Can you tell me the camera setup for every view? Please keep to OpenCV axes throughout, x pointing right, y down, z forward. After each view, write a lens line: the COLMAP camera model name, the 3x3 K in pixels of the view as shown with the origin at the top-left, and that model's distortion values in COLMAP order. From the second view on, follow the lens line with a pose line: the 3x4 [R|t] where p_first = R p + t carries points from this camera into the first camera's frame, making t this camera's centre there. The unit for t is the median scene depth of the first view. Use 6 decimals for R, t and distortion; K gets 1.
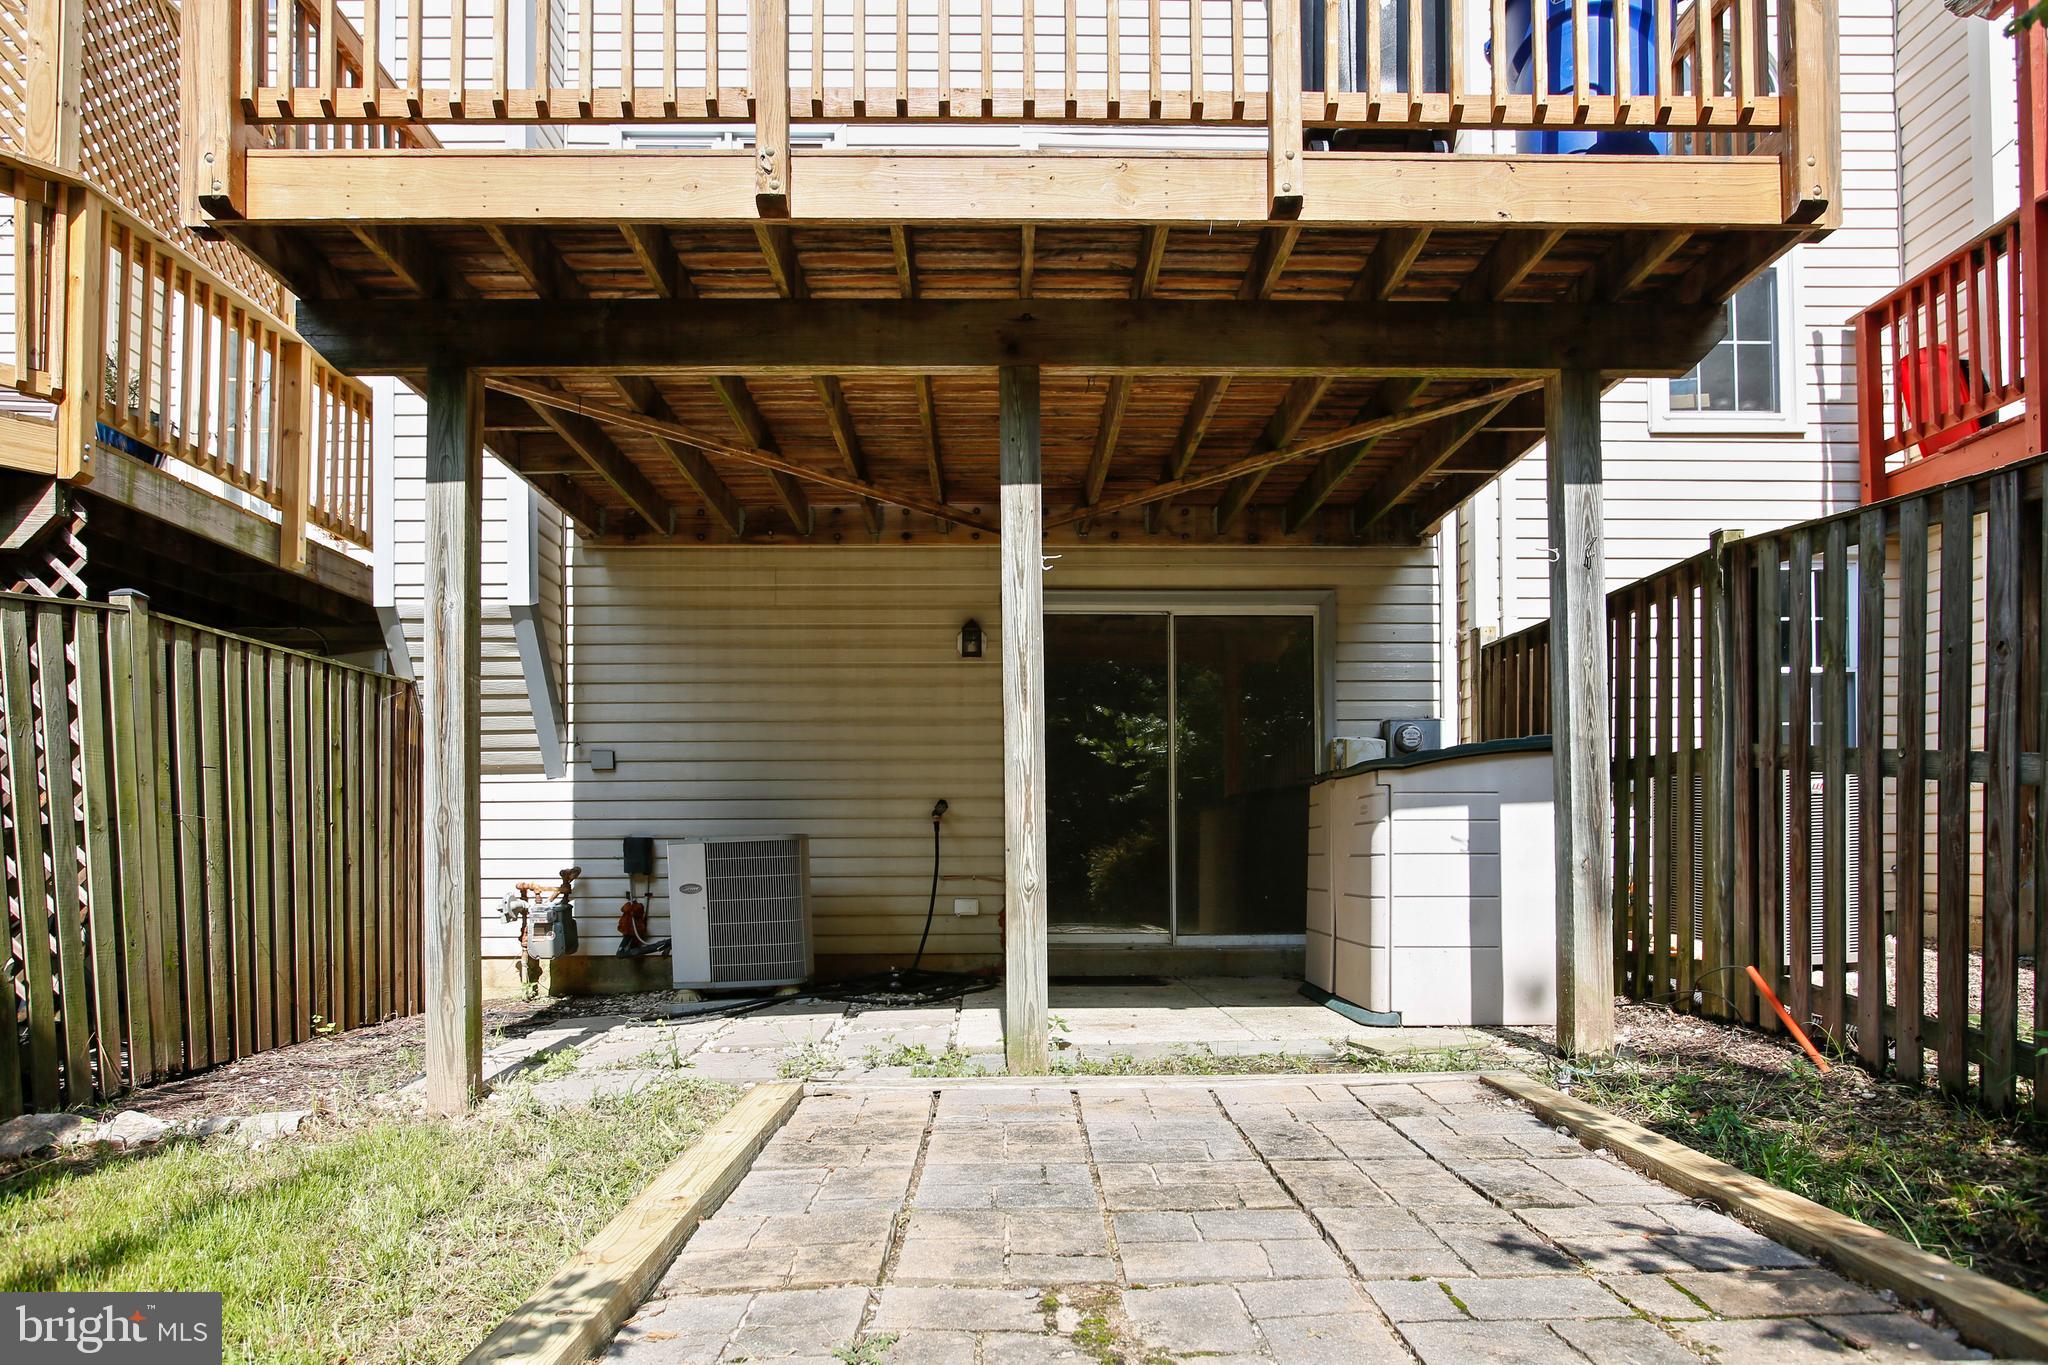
lens RADIAL K [[1222.6, 0, 1021.5], [0, 1222.6, 841.9], [0, 0, 1]] dist [-0.033701, 0.011415]
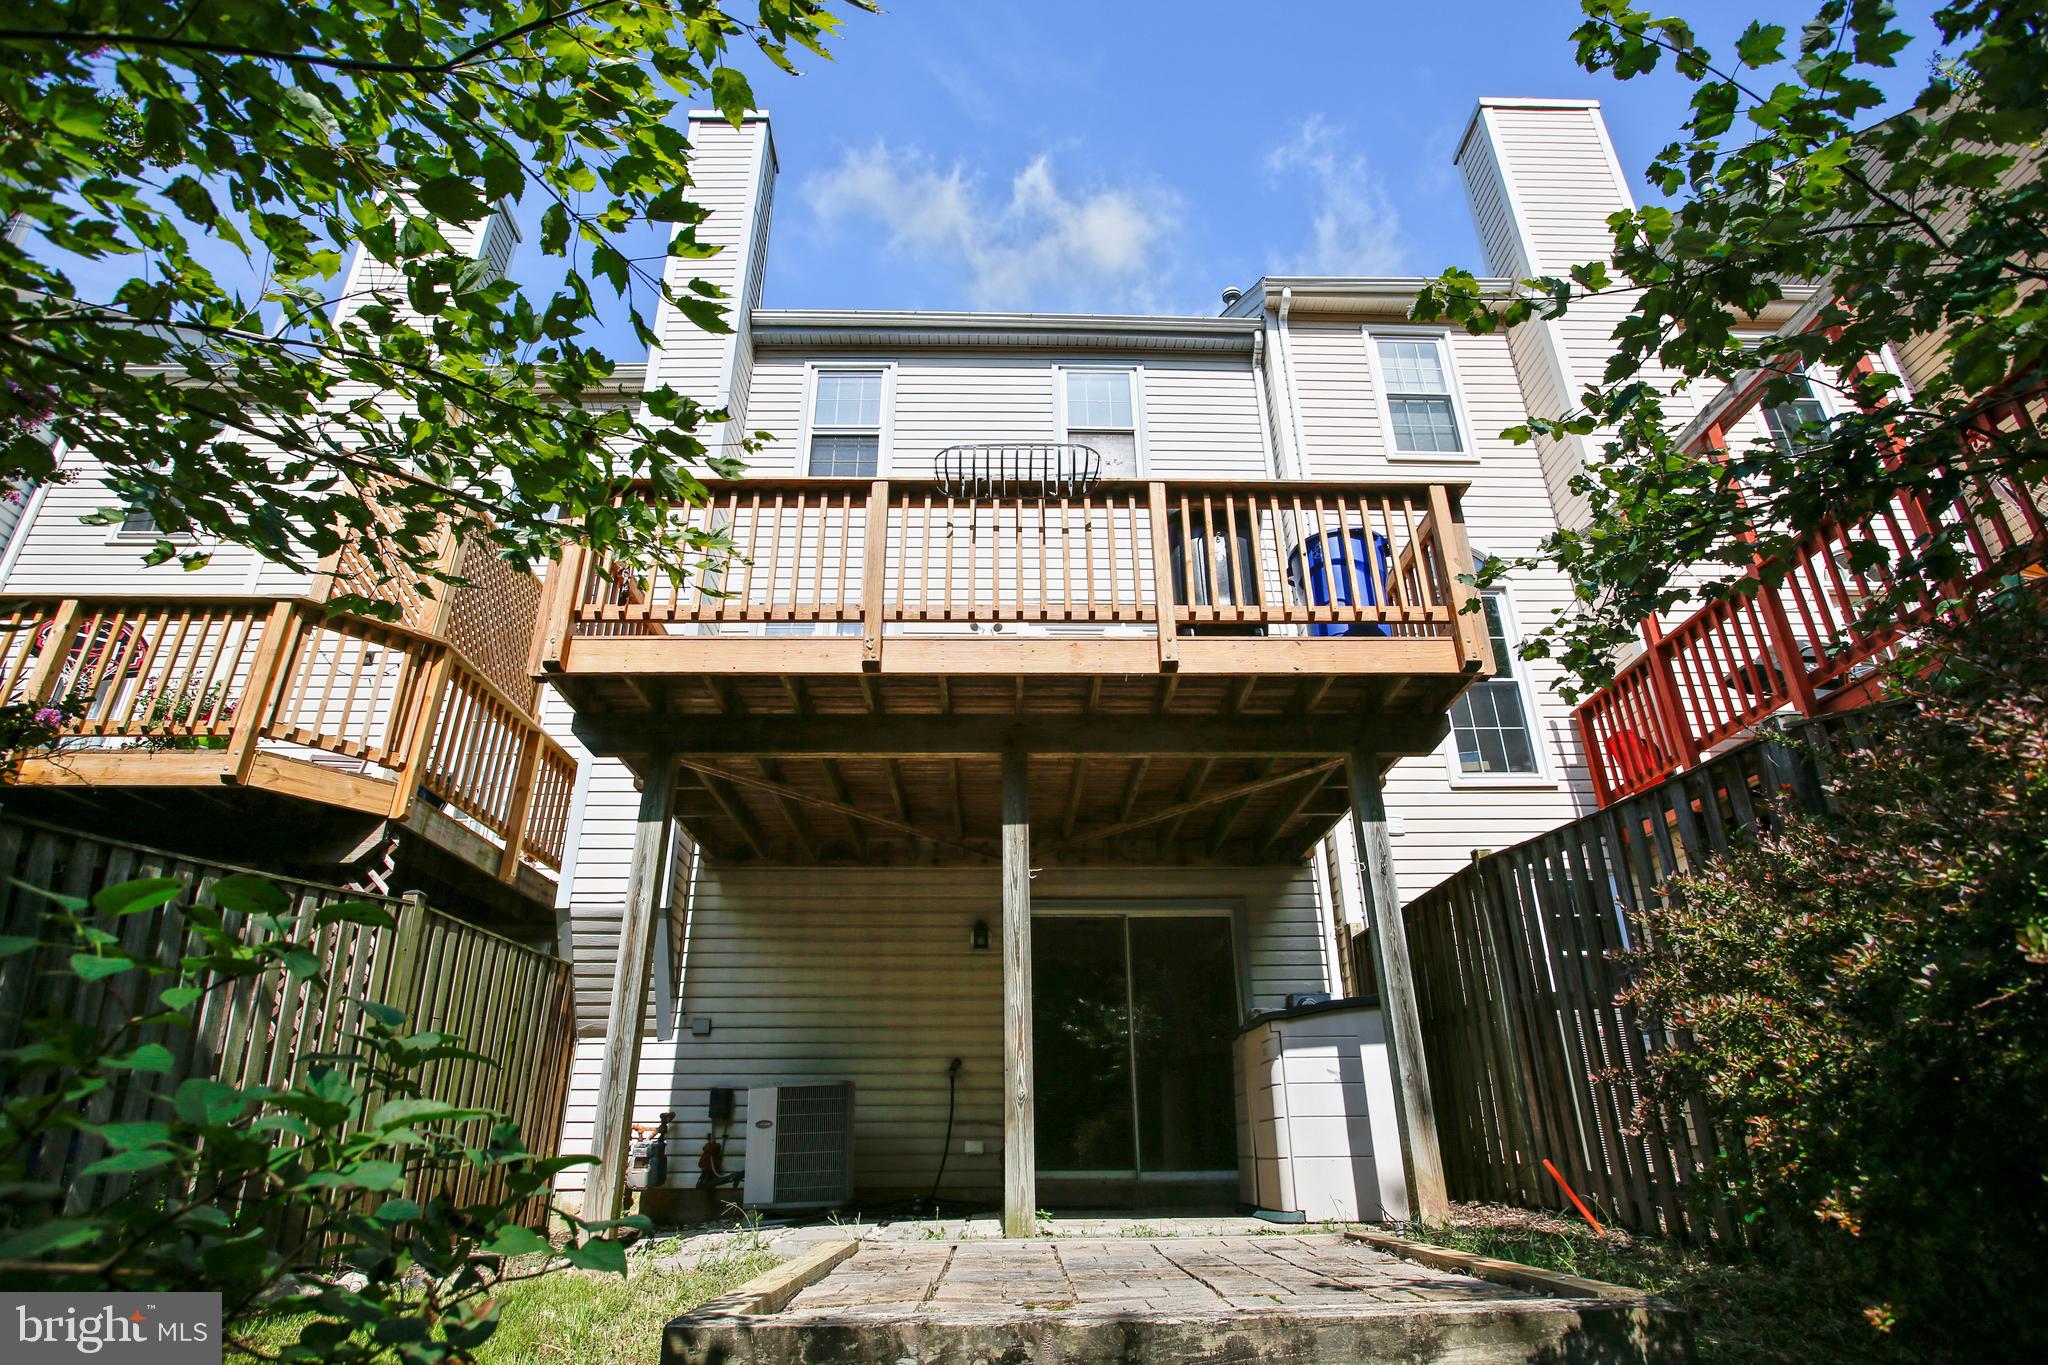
lens RADIAL K [[1044.4, 0, 1024.0], [0, 1044.4, 682.5], [0, 0, 1]] dist [-0.000168, 0.000358]
pose [[0.999993, -0.001578, 0.003489, 0.005144], [0.002869, 0.912139, -0.409871, 0.078716], [-0.002536, 0.409878, 0.912137, -0.258713]]
